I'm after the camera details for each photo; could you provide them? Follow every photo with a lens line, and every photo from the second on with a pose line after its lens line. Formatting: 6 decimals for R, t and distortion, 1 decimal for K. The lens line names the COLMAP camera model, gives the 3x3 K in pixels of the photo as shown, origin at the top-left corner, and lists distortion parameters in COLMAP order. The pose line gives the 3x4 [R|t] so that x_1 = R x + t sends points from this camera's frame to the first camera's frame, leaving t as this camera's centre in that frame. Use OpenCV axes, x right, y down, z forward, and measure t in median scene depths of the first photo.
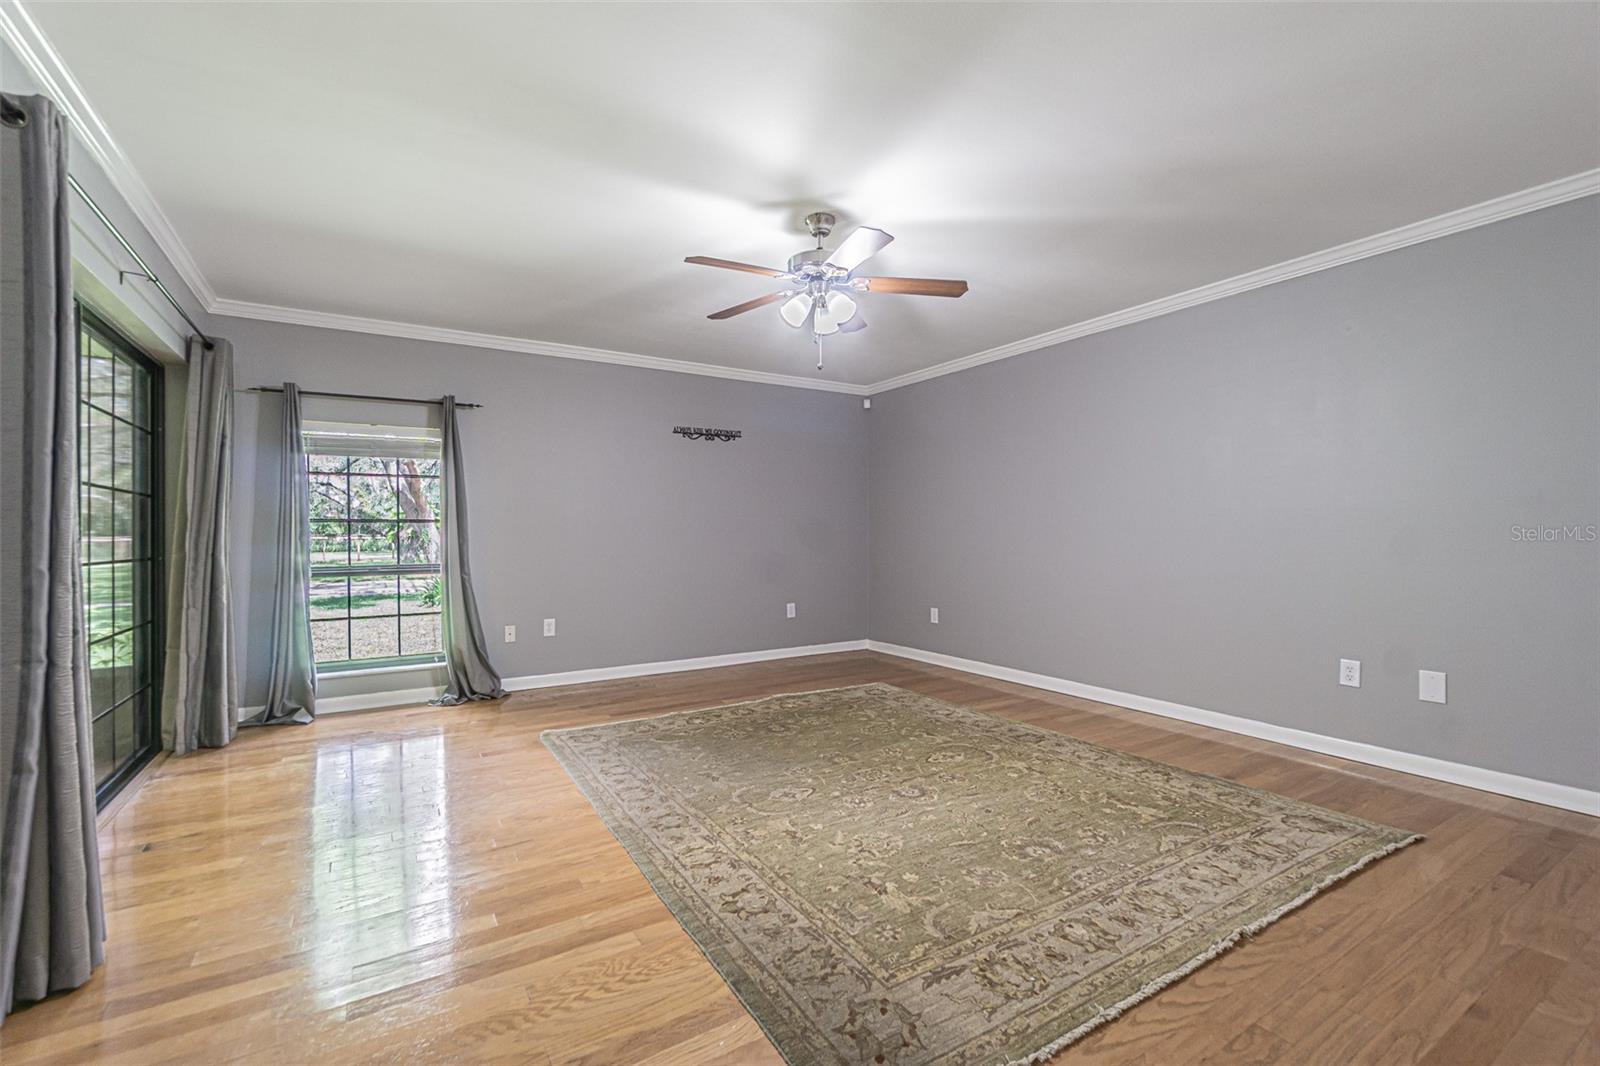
lens RADIAL K [[693.6, 0, 794.7], [0, 693.6, 530.5], [0, 0, 1]] dist [-0.005072, 0.002930]
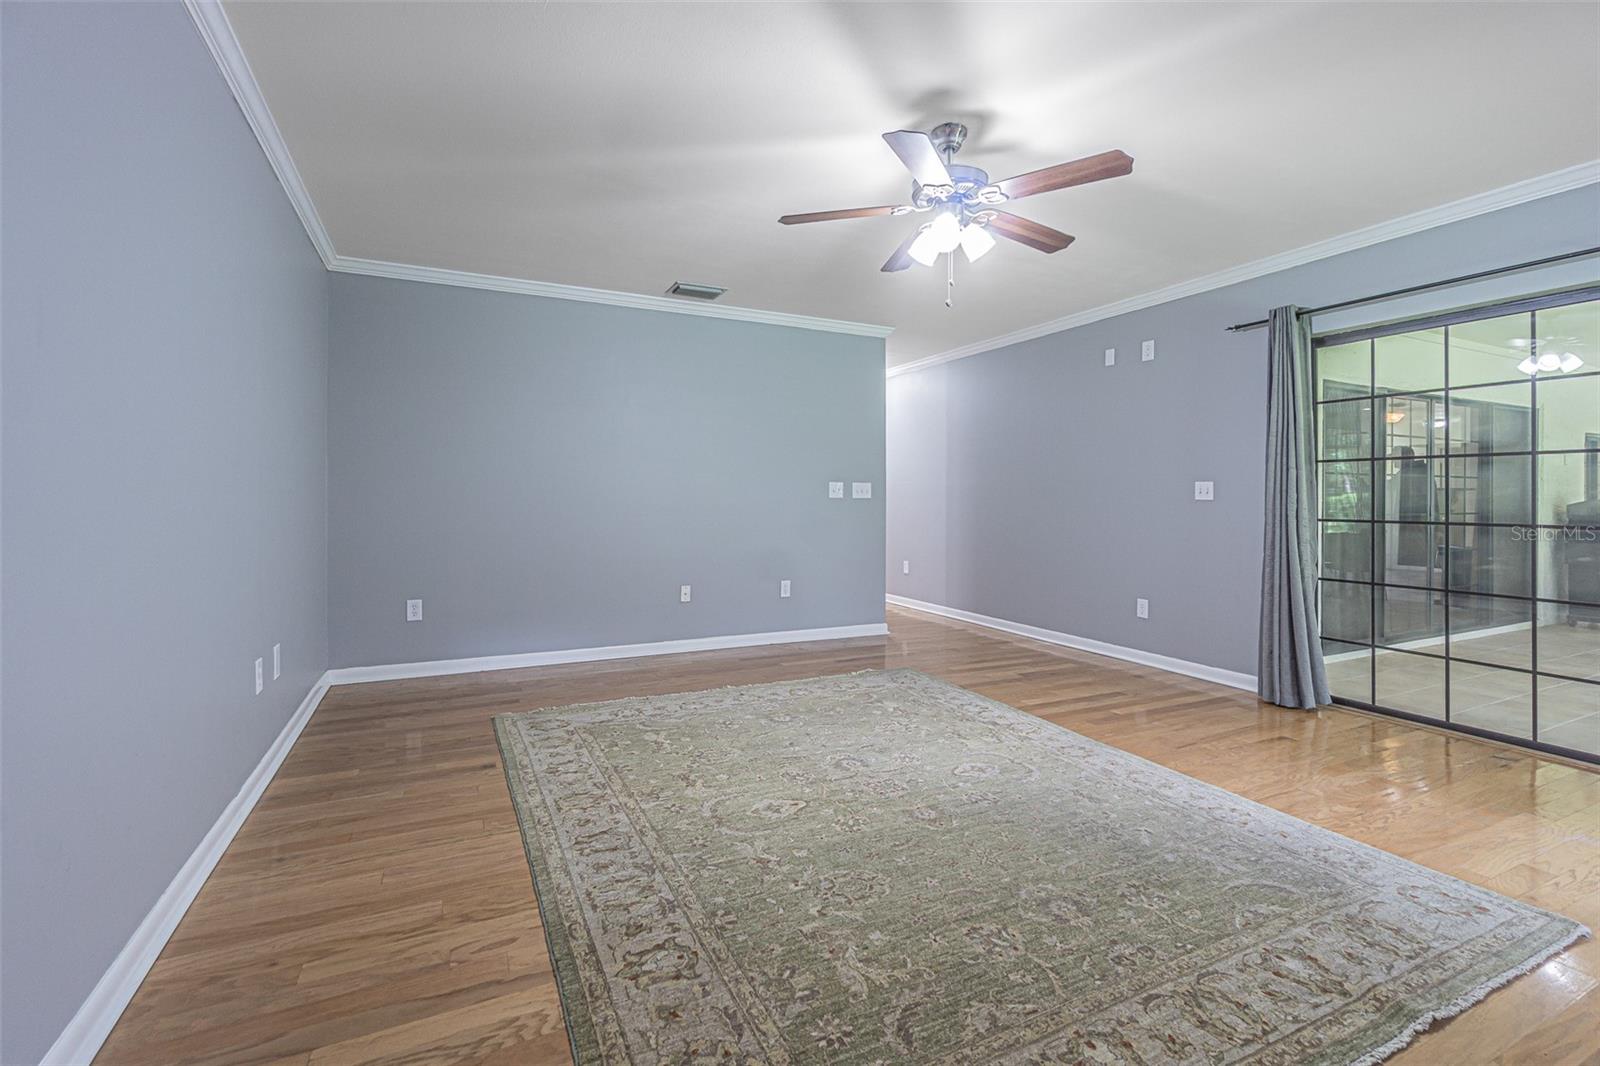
lens RADIAL K [[693.6, 0, 793.3], [0, 693.6, 493.9], [0, 0, 1]] dist [-0.005072, 0.002930]
pose [[-0.994833, -0.000908, 0.101520, 0.156053], [-0.002295, 0.999906, -0.013545, 0.013926], [-0.101498, -0.013708, -0.994741, 2.072697]]
